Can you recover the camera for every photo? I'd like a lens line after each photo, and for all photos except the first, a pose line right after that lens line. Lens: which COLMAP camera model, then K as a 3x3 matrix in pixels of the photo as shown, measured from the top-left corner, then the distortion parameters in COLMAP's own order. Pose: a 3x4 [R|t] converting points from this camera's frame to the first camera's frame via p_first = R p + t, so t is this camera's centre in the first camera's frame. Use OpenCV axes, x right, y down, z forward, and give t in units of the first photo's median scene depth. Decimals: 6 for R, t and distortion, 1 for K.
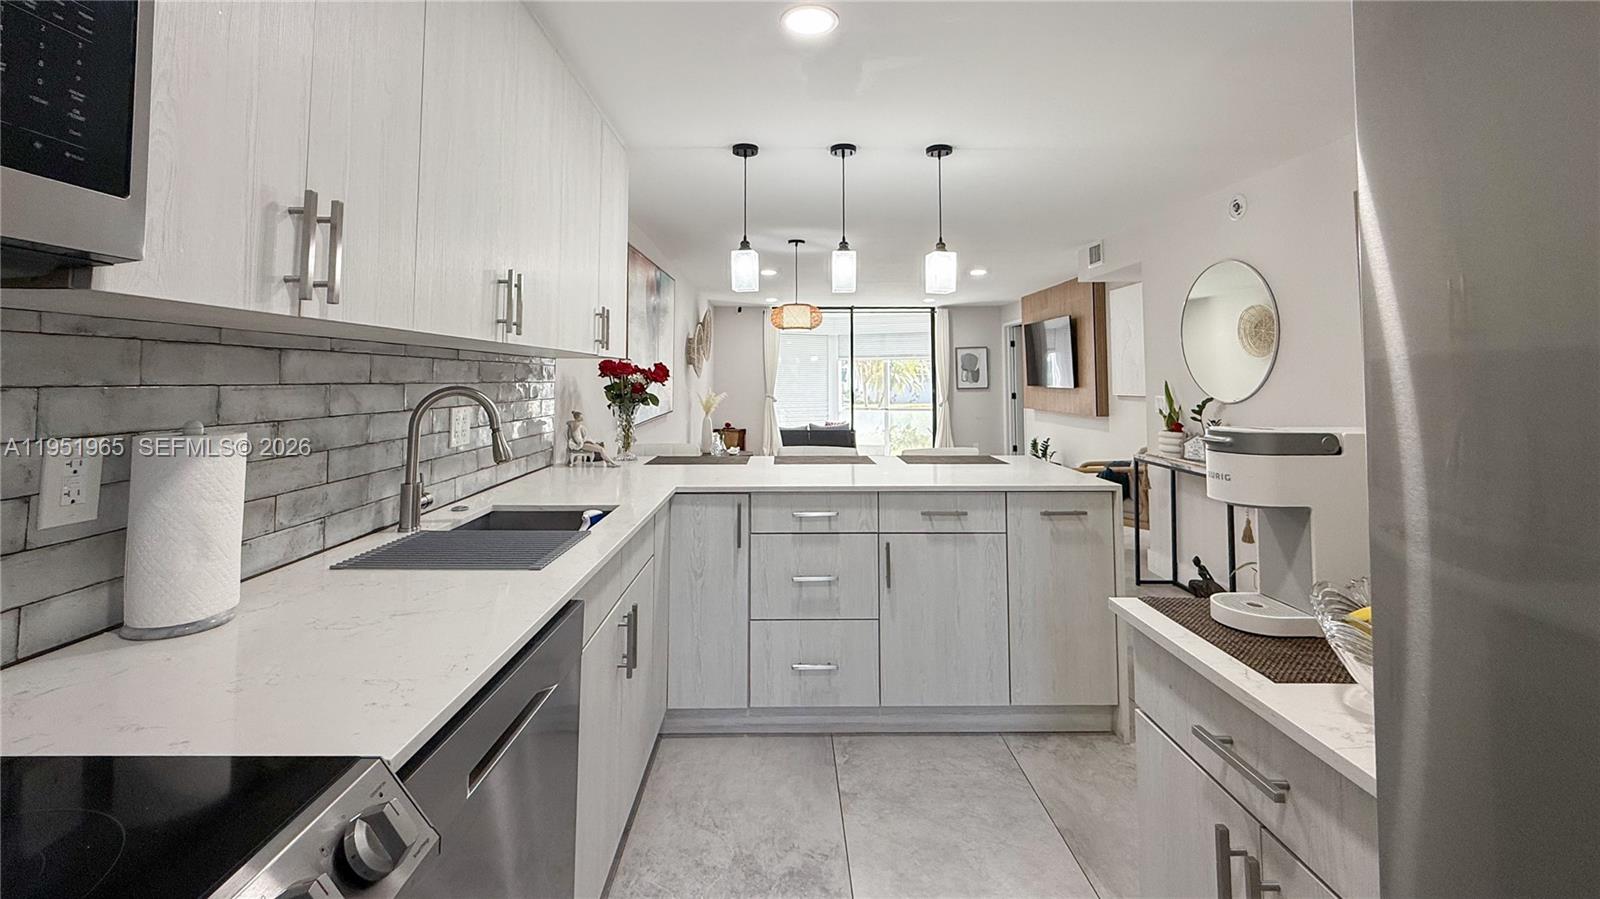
lens RADIAL K [[665.0, 0, 792.2], [0, 665.0, 341.4], [0, 0, 1]] dist [-0.007695, 0.000910]
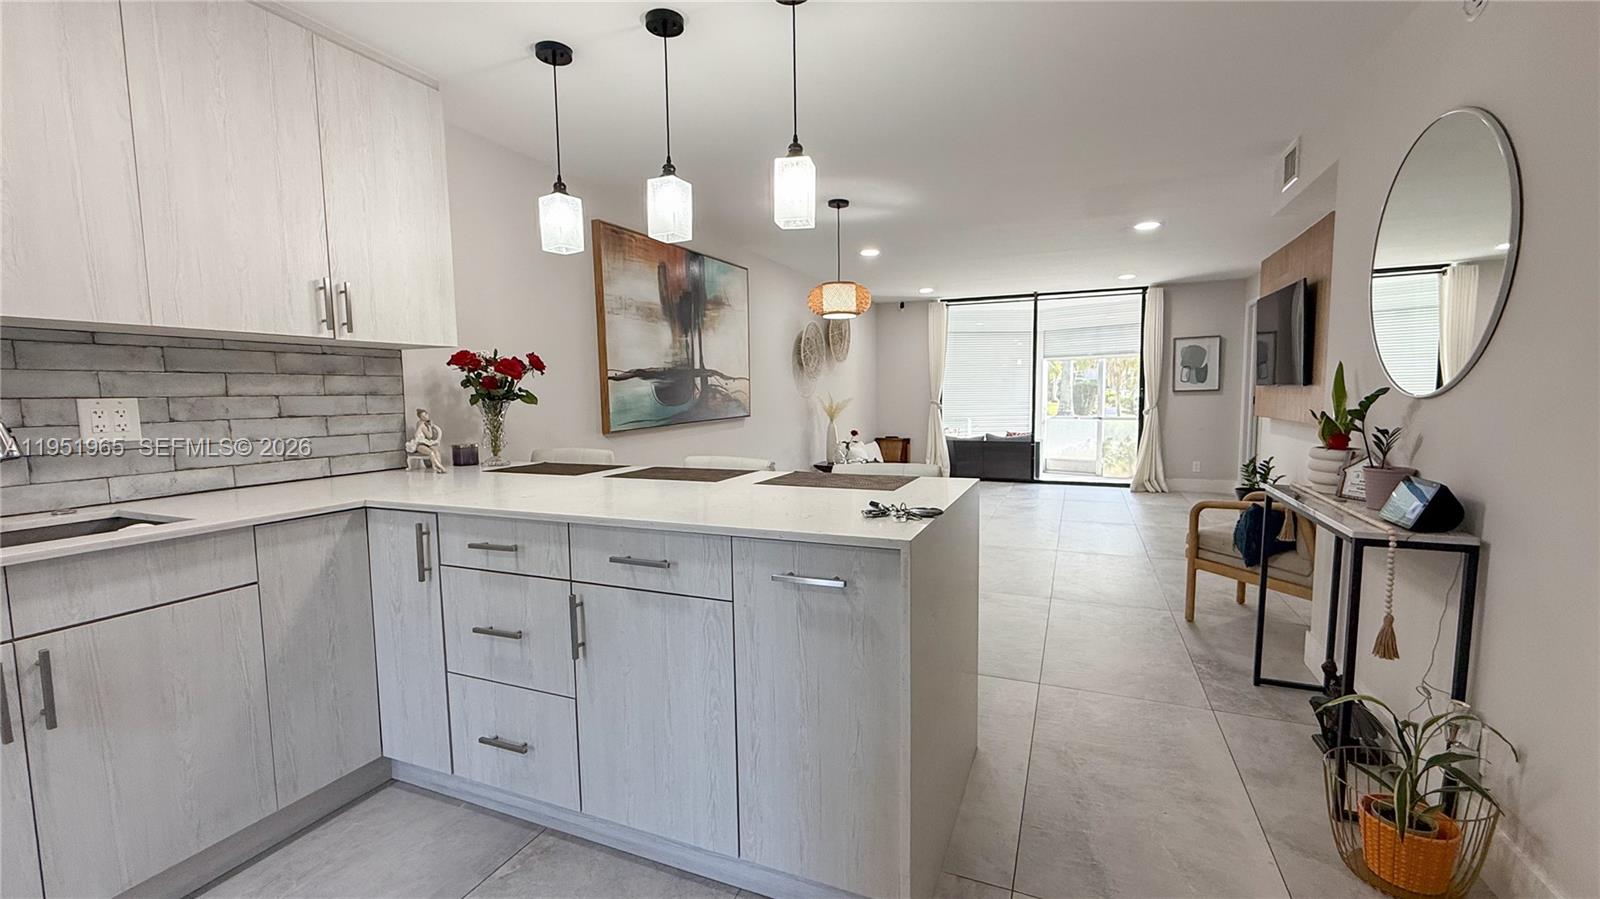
lens RADIAL K [[665.0, 0, 794.3], [0, 665.0, 450.3], [0, 0, 1]] dist [-0.007695, 0.000910]
pose [[0.923049, 0.022359, -0.384032, 0.358310], [0.034350, 0.989531, 0.140174, 0.039197], [0.383145, -0.142579, 0.912618, 0.284117]]
